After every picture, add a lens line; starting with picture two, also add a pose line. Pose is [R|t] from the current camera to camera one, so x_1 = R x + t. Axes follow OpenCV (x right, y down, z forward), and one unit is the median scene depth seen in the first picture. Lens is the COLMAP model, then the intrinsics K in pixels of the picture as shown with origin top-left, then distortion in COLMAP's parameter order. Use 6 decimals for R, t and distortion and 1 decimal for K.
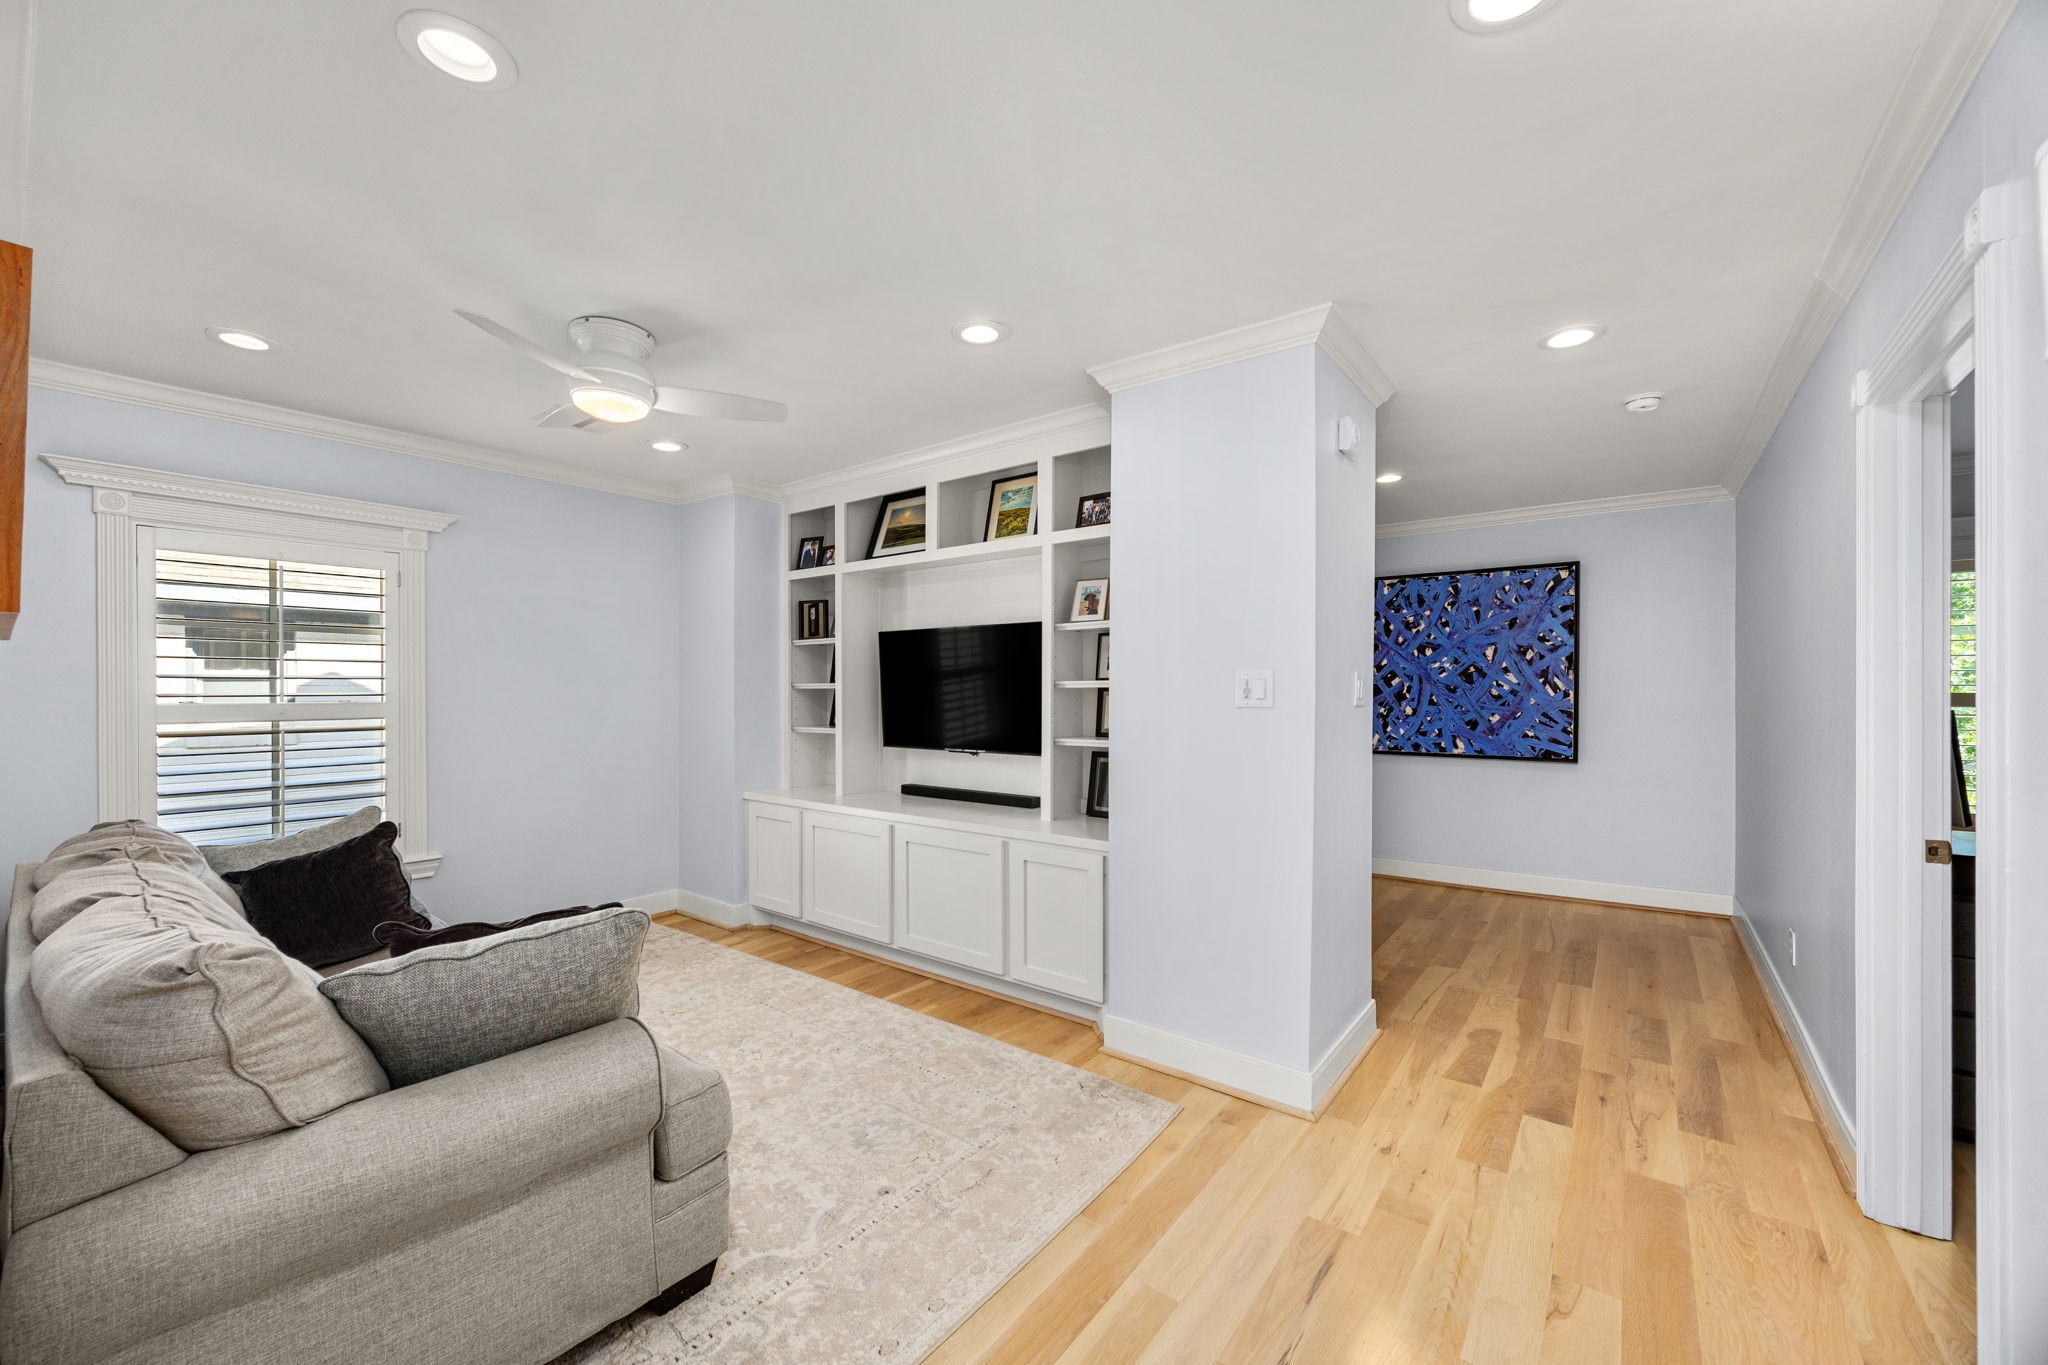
lens RADIAL K [[793.4, 0, 1027.3], [0, 793.4, 697.8], [0, 0, 1]] dist [0.000698, 0.000059]
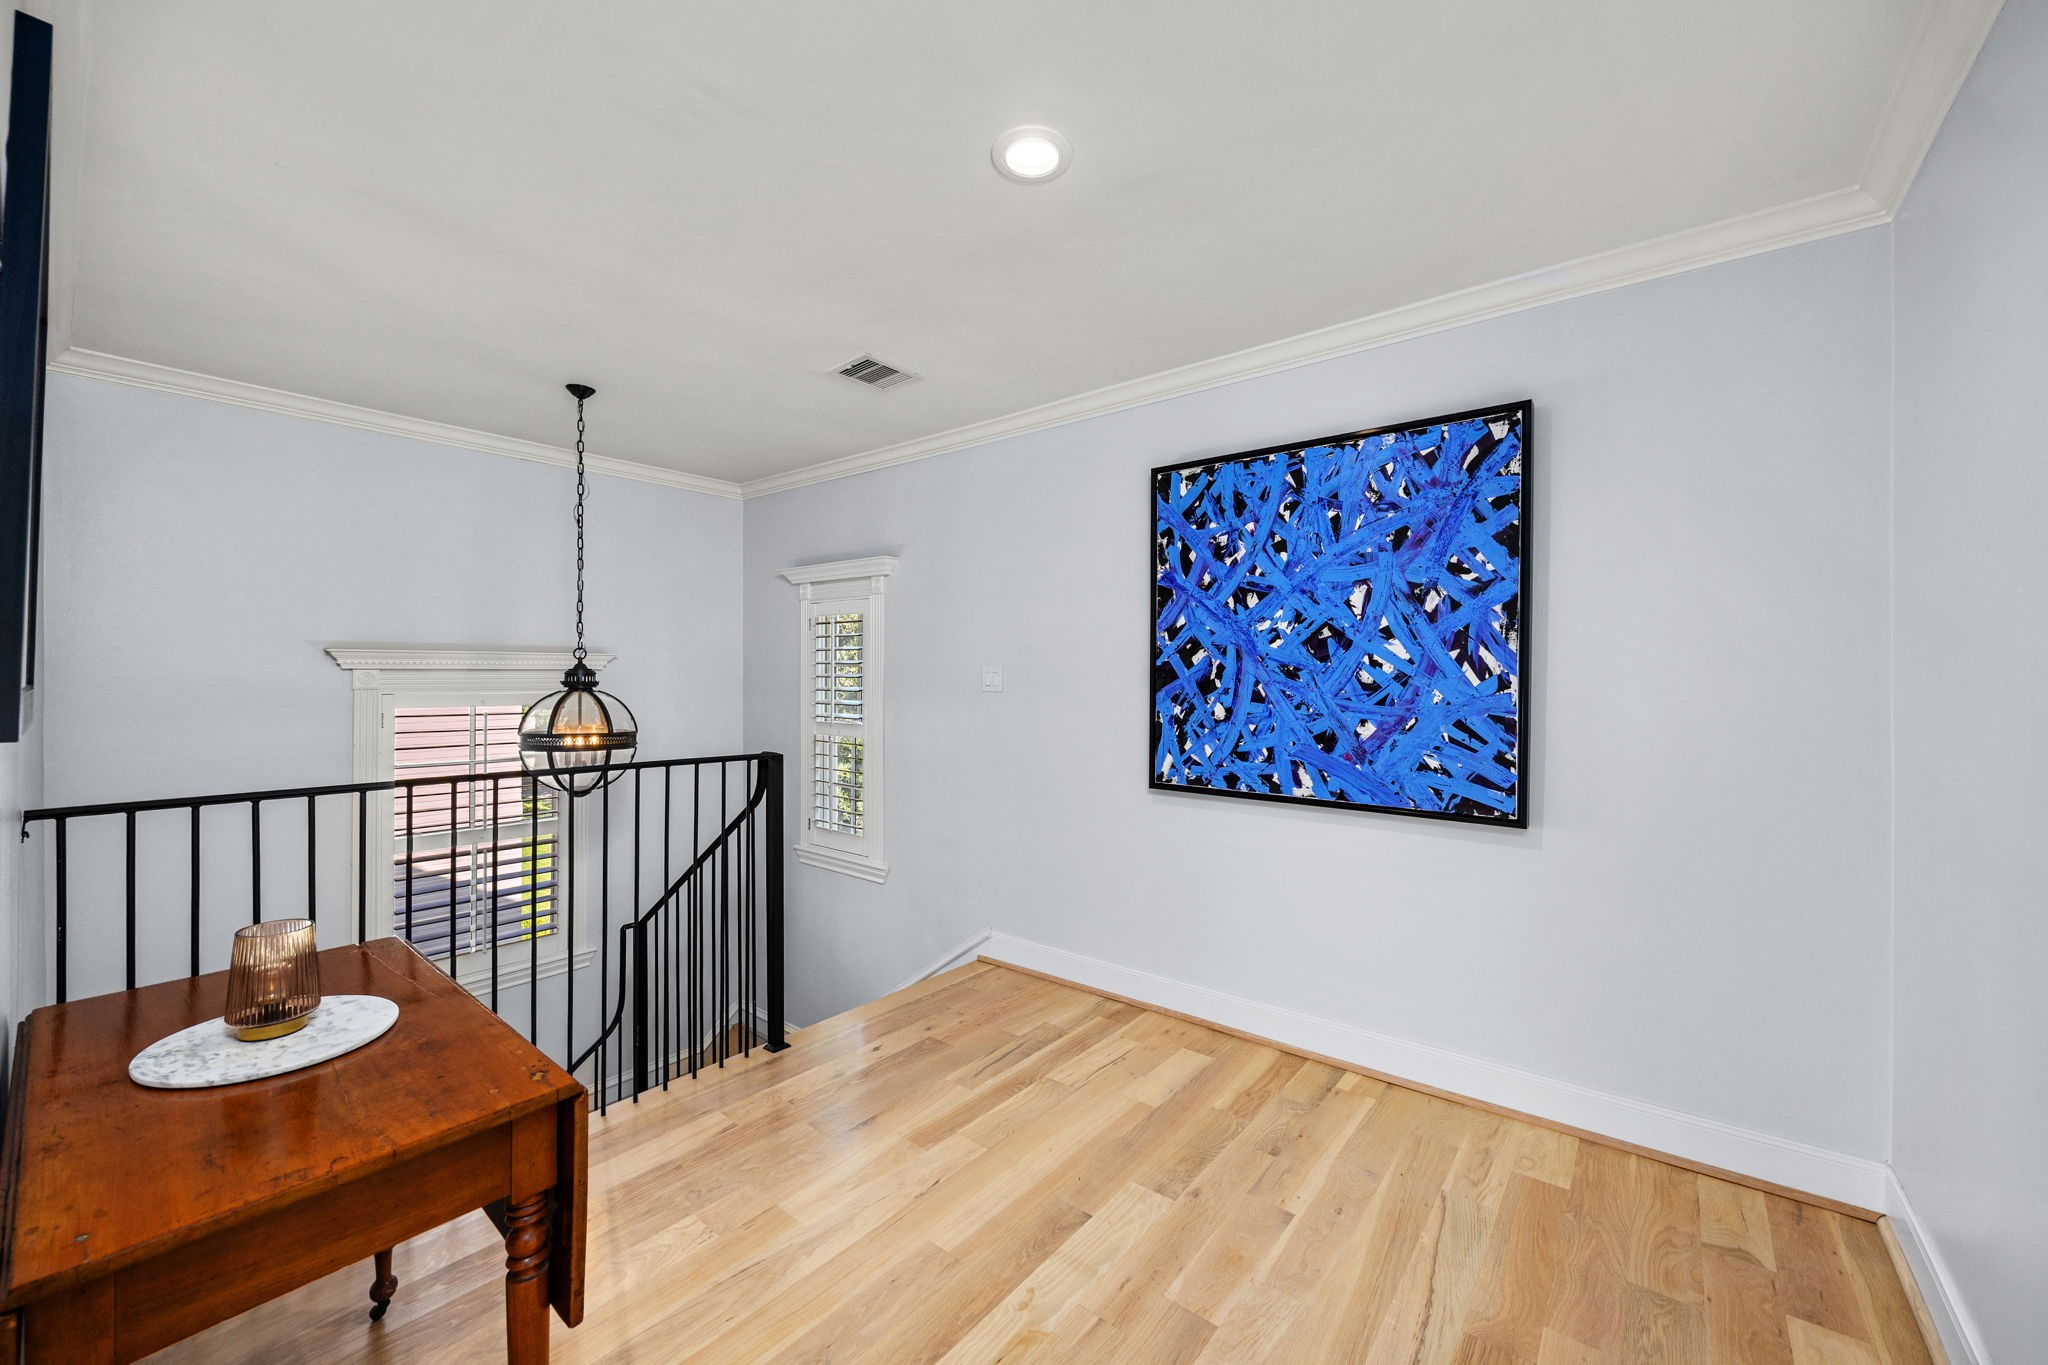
lens RADIAL K [[793.4, 0, 1020.6], [0, 793.4, 678.4], [0, 0, 1]] dist [0.000698, 0.000059]
pose [[0.999286, 0.000771, -0.037769, 0.391033], [-0.000772, 1.000000, 0.000003, -0.006471], [0.037769, 0.000026, 0.999286, 0.492956]]
